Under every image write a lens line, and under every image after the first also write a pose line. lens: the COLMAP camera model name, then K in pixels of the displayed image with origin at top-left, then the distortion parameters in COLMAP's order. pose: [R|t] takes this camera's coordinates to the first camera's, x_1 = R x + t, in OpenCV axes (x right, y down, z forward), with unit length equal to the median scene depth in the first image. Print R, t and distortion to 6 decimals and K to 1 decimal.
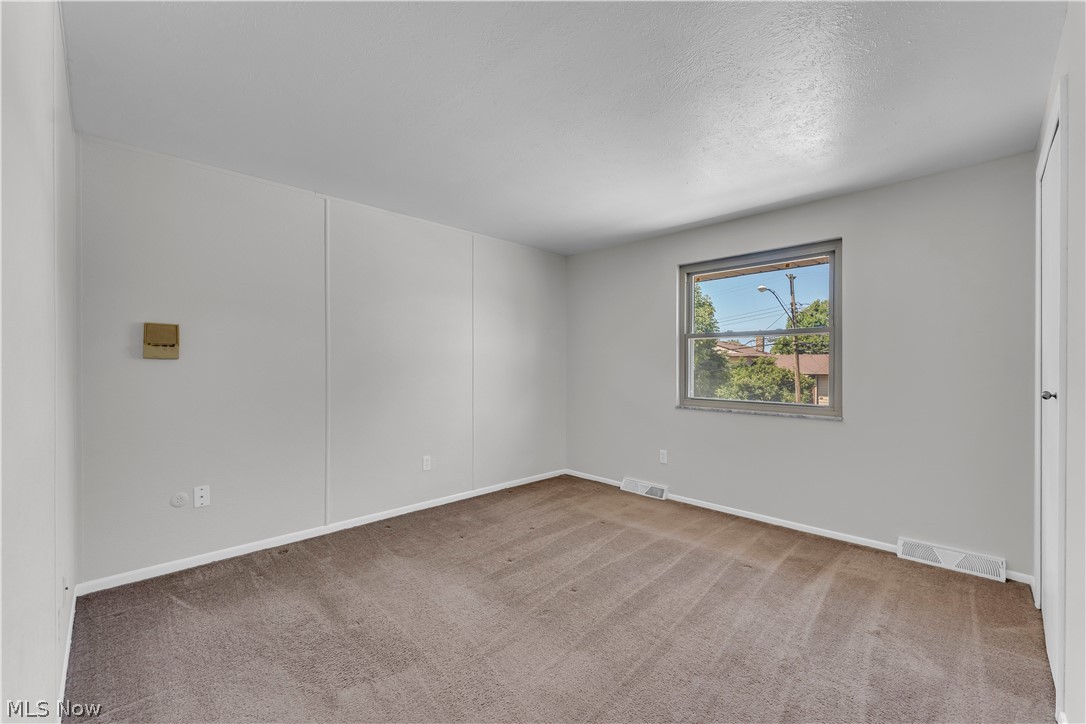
lens RADIAL K [[440.2, 0, 543.0], [0, 440.2, 362.0], [0, 0, 1]] dist [-0.000102, -0.000018]
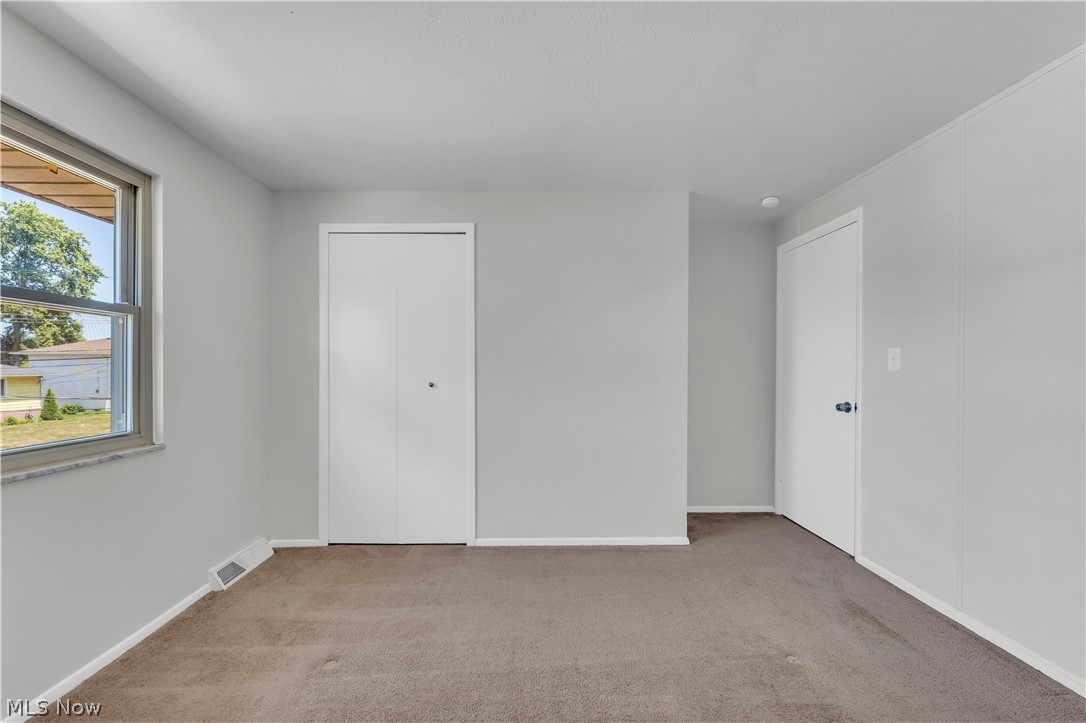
lens RADIAL K [[440.2, 0, 543.0], [0, 440.2, 361.5], [0, 0, 1]] dist [-0.000102, -0.000018]
pose [[-0.723164, 0.006419, 0.690647, -0.223381], [-0.001352, 0.999942, -0.010710, 0.007378], [-0.690675, -0.008679, -0.723113, 1.140448]]
